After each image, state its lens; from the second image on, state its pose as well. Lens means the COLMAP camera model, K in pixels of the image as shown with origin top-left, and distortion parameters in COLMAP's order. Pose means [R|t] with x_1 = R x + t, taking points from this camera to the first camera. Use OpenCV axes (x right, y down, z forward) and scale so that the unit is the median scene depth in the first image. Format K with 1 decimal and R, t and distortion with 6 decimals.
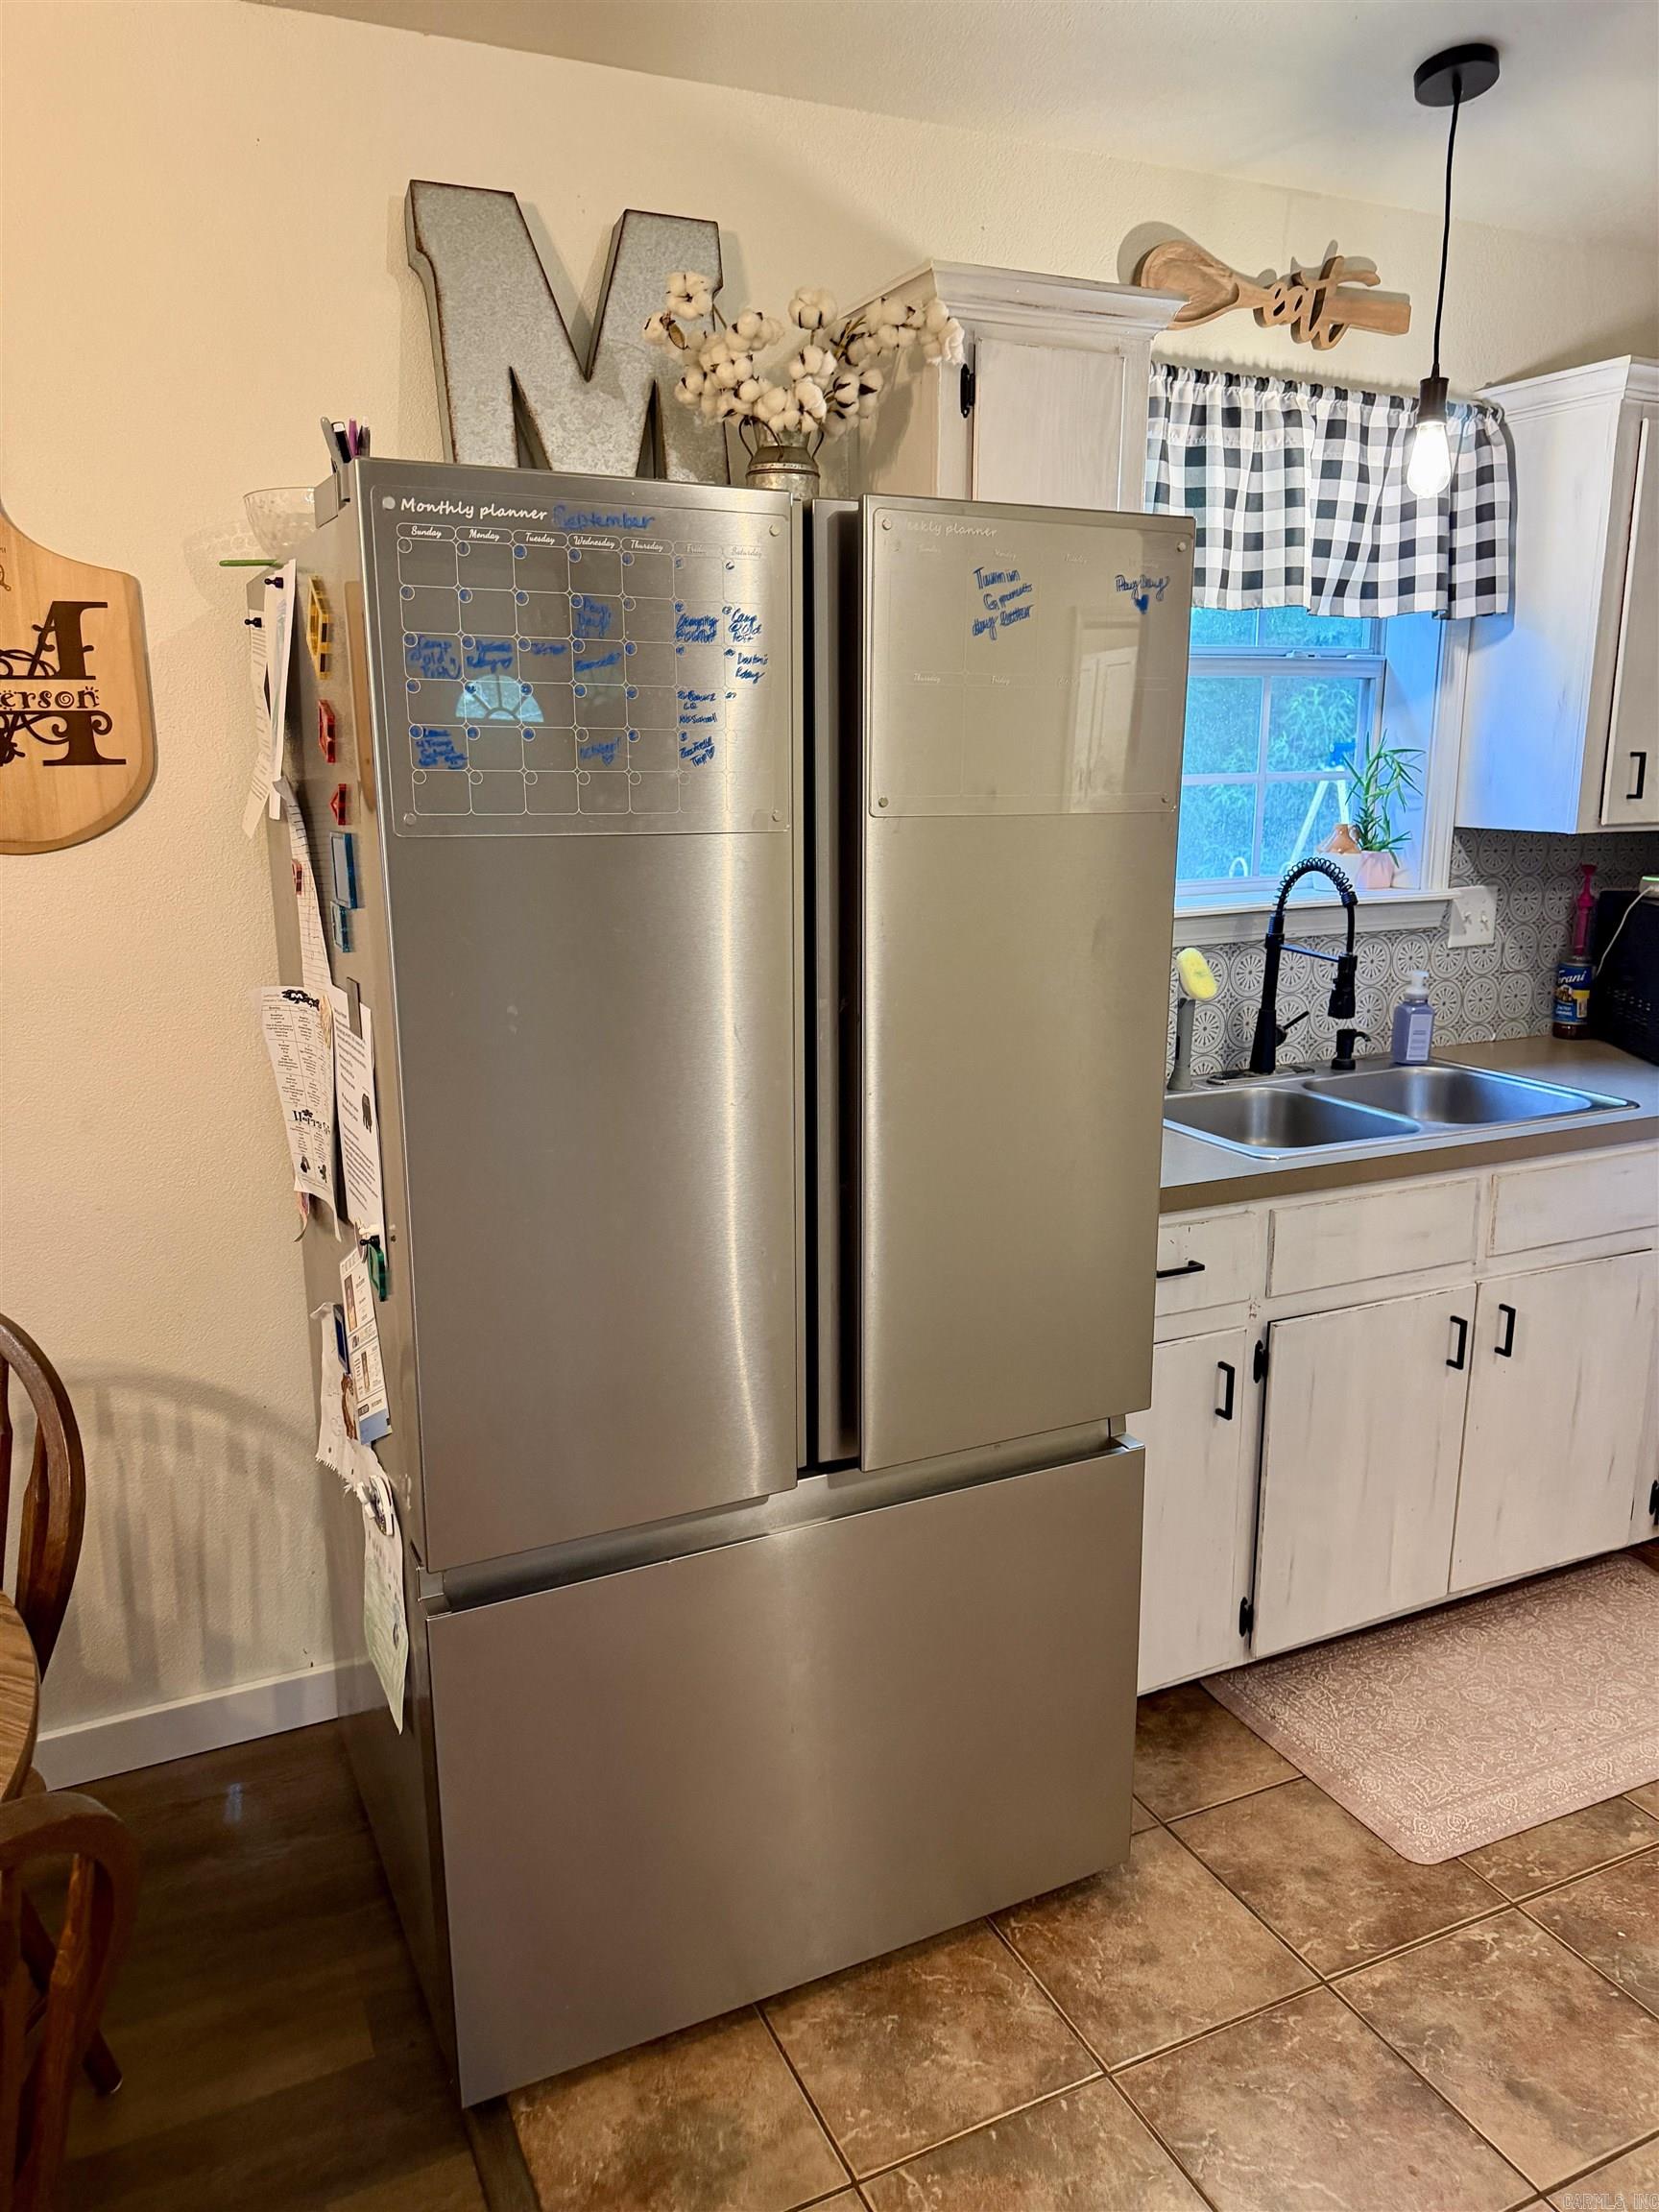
lens RADIAL K [[1581.3, 0, 805.7], [0, 1581.3, 1123.3], [0, 0, 1]] dist [0.007330, -0.007029]
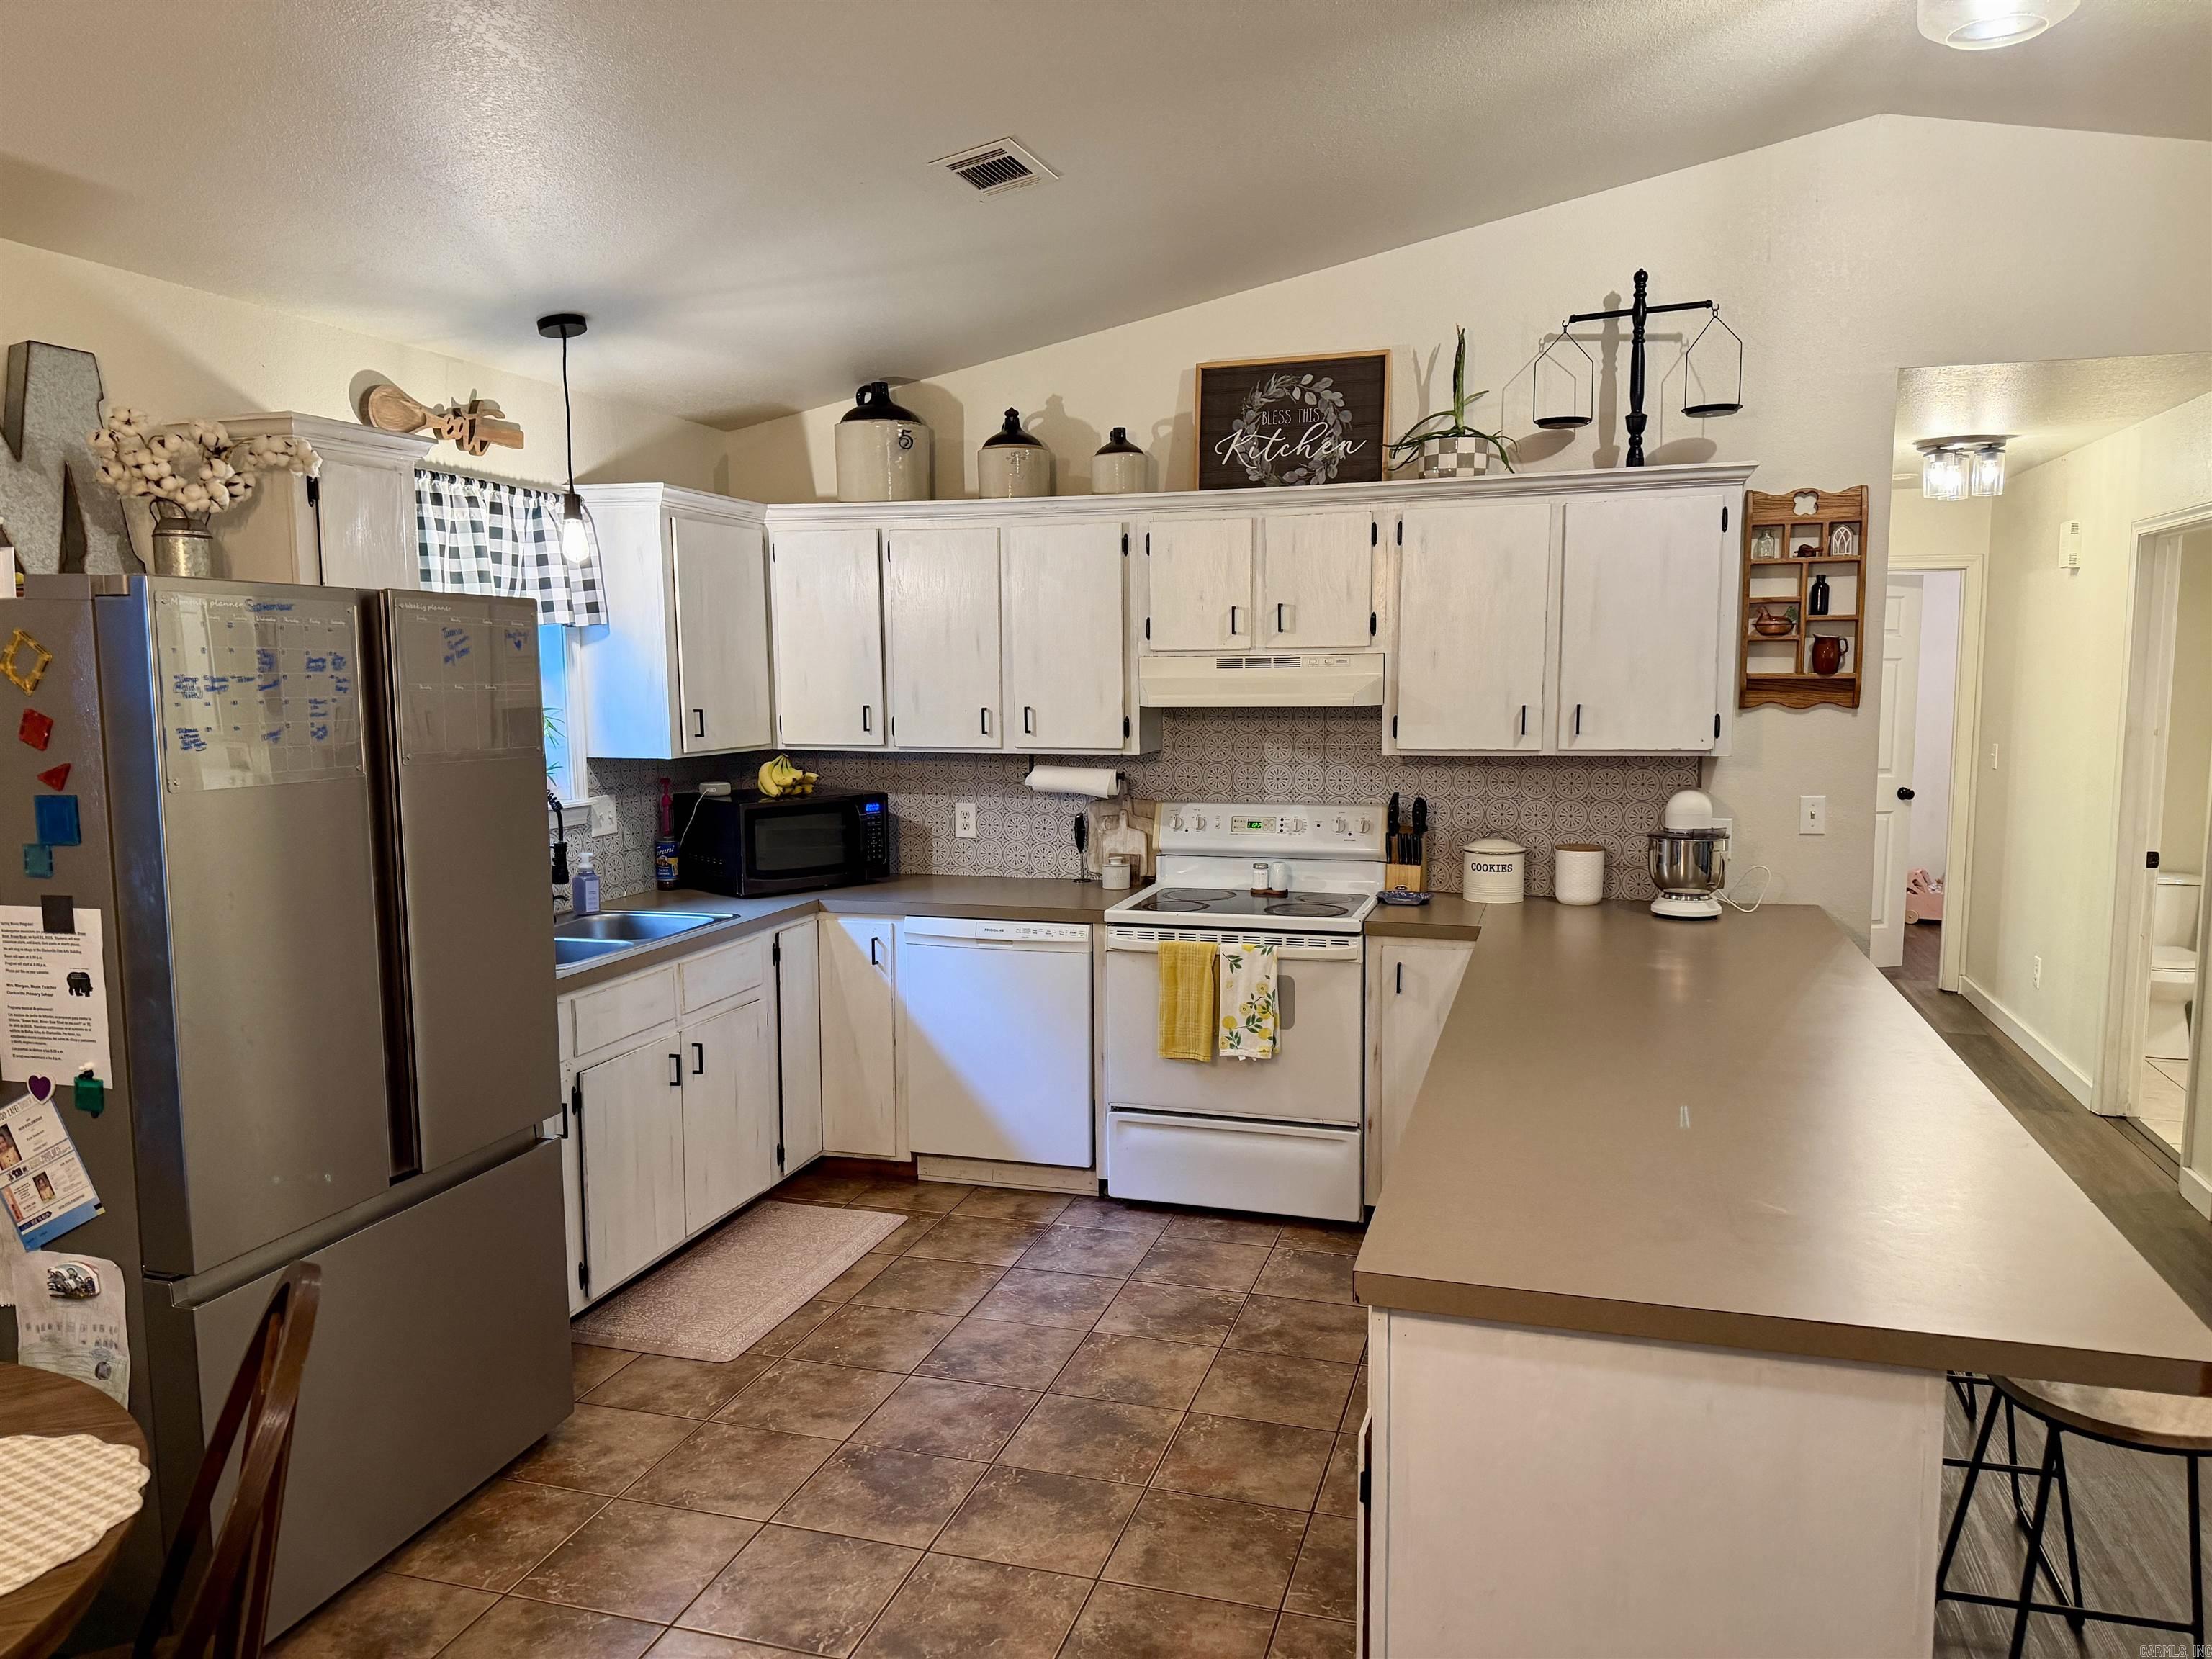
lens RADIAL K [[1567.1, 0, 1130.4], [0, 1567.1, 834.3], [0, 0, 1]] dist [0.158037, -0.255786]
pose [[0.659652, -0.079572, 0.747347, -0.492008], [0.178212, 0.982581, -0.052682, 0.072350], [-0.730137, 0.167938, 0.662342, -0.472741]]
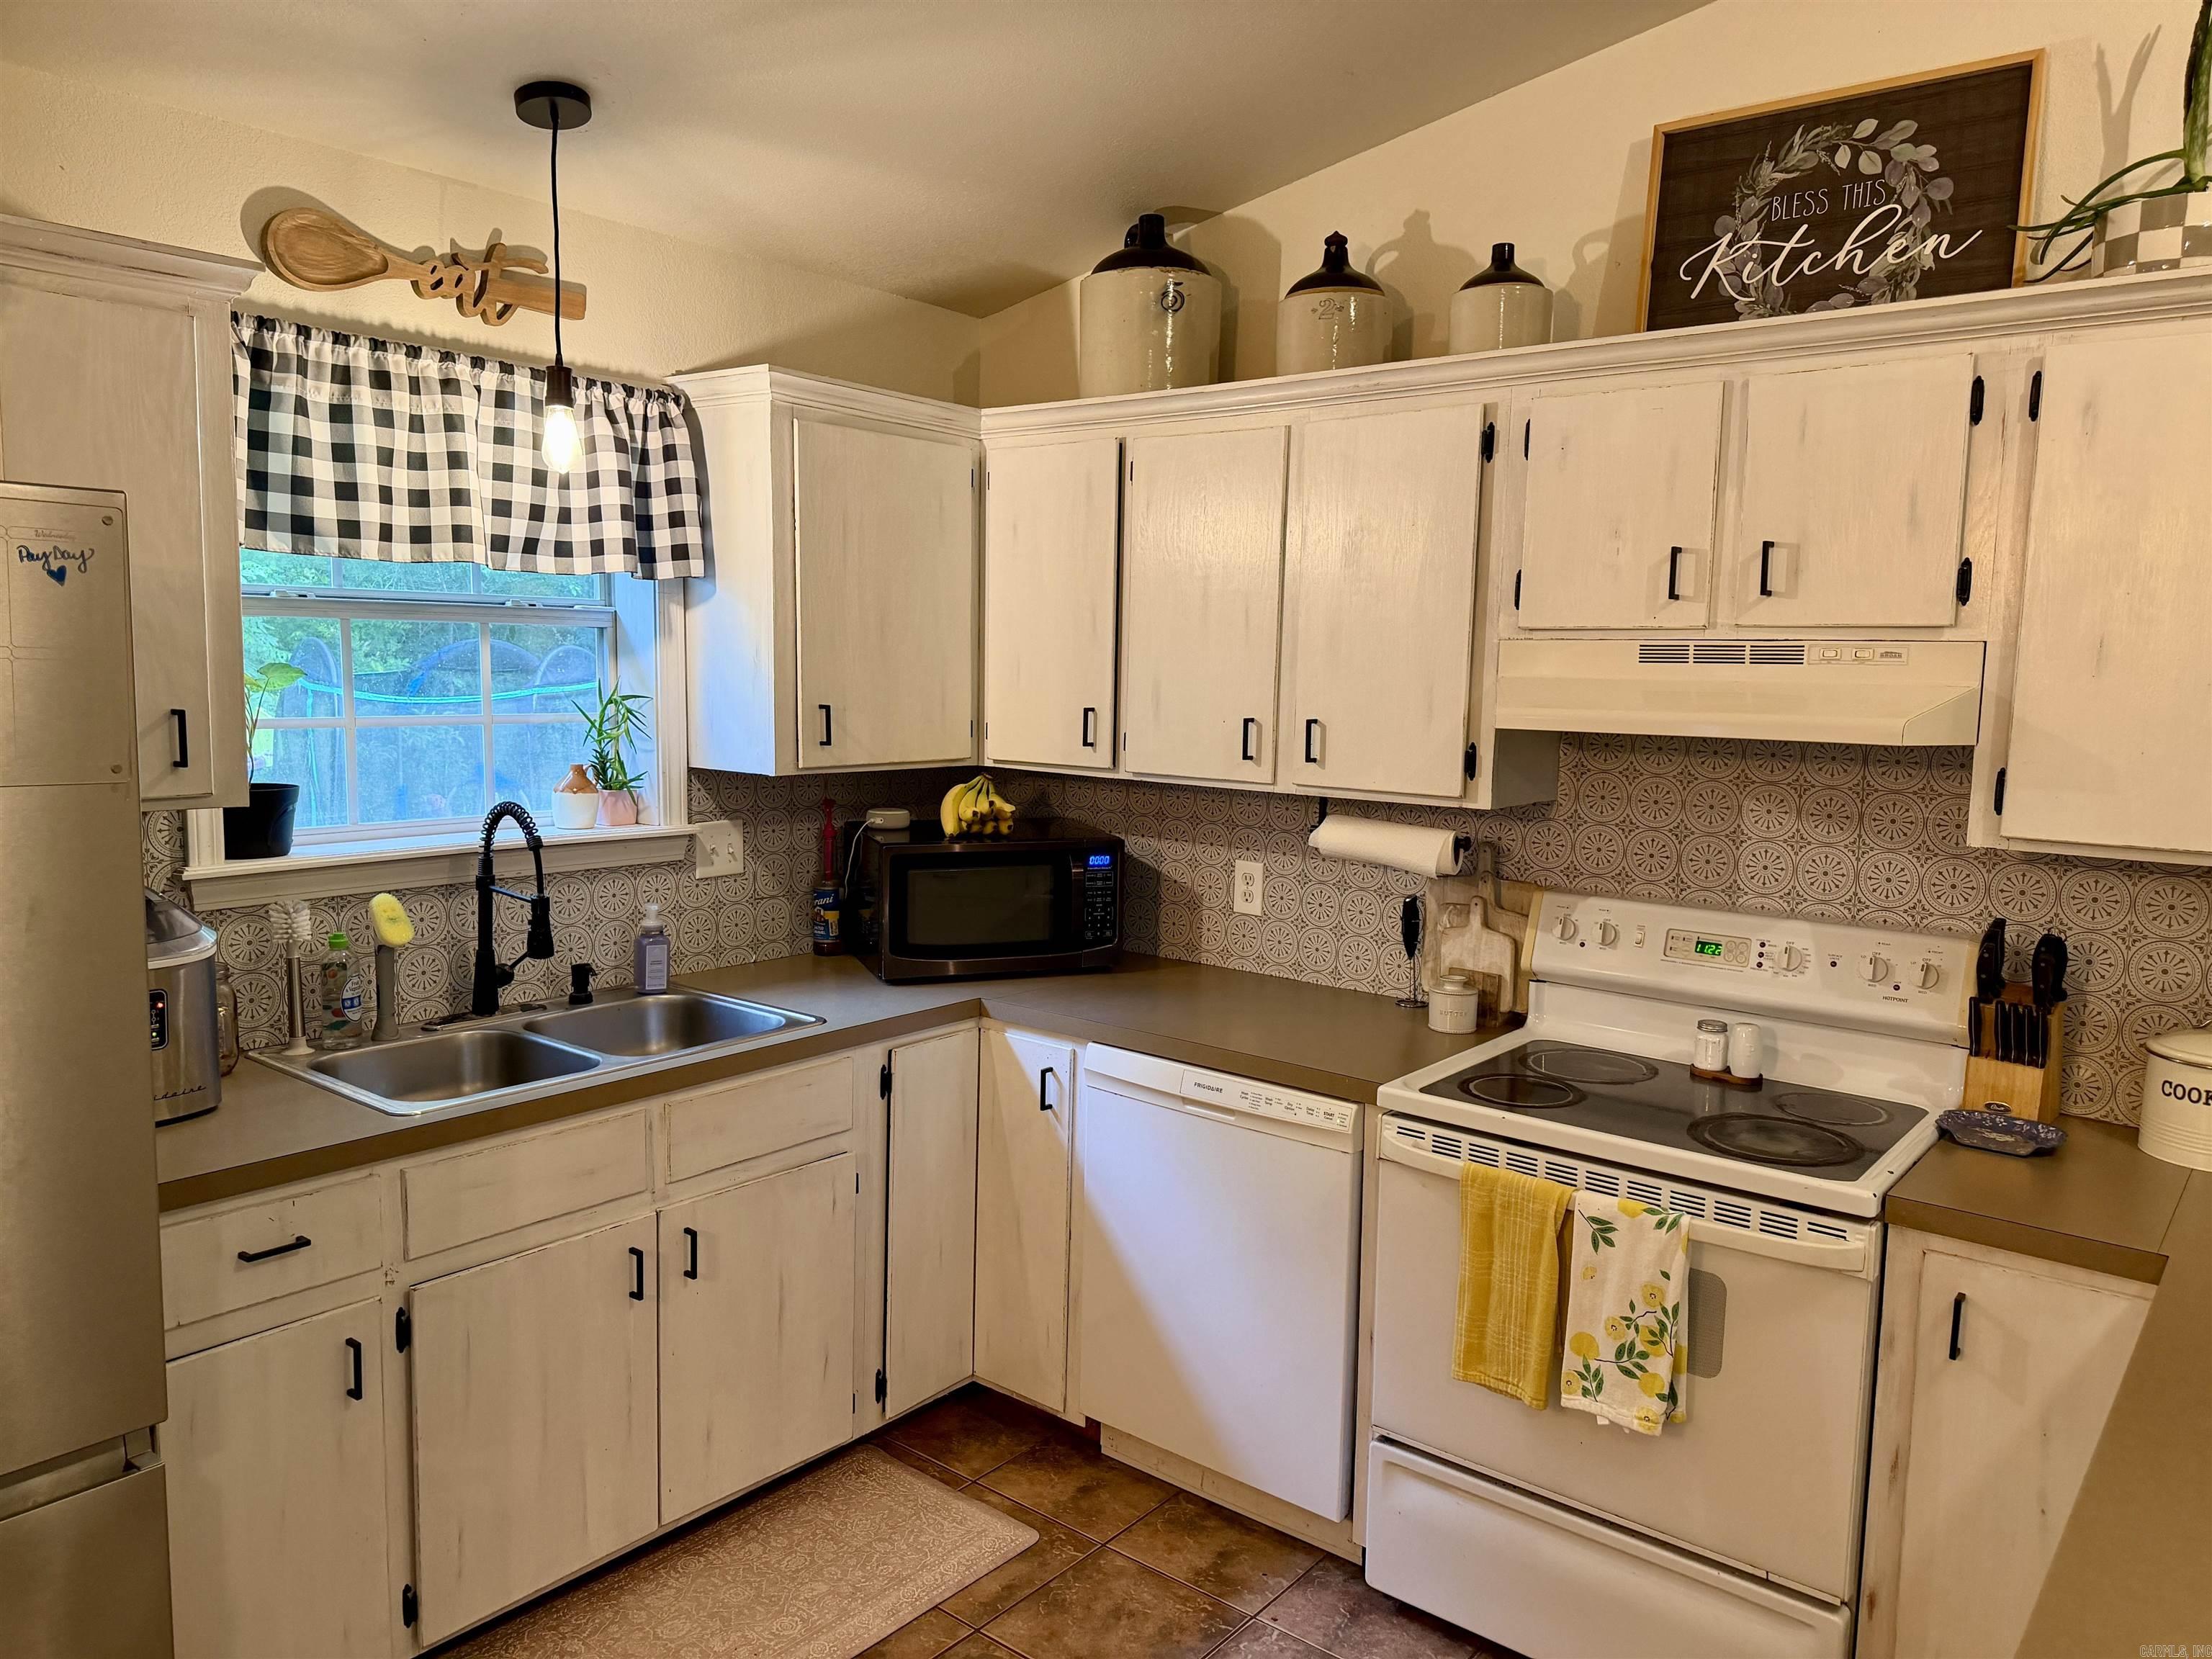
lens RADIAL K [[1553.4, 0, 1112.0], [0, 1553.4, 826.6], [0, 0, 1]] dist [0.072217, -0.099519]
pose [[0.898572, -0.023313, 0.438207, 0.255940], [0.076596, 0.991591, -0.104311, -0.019249], [-0.432090, 0.127296, 0.892801, -0.077151]]
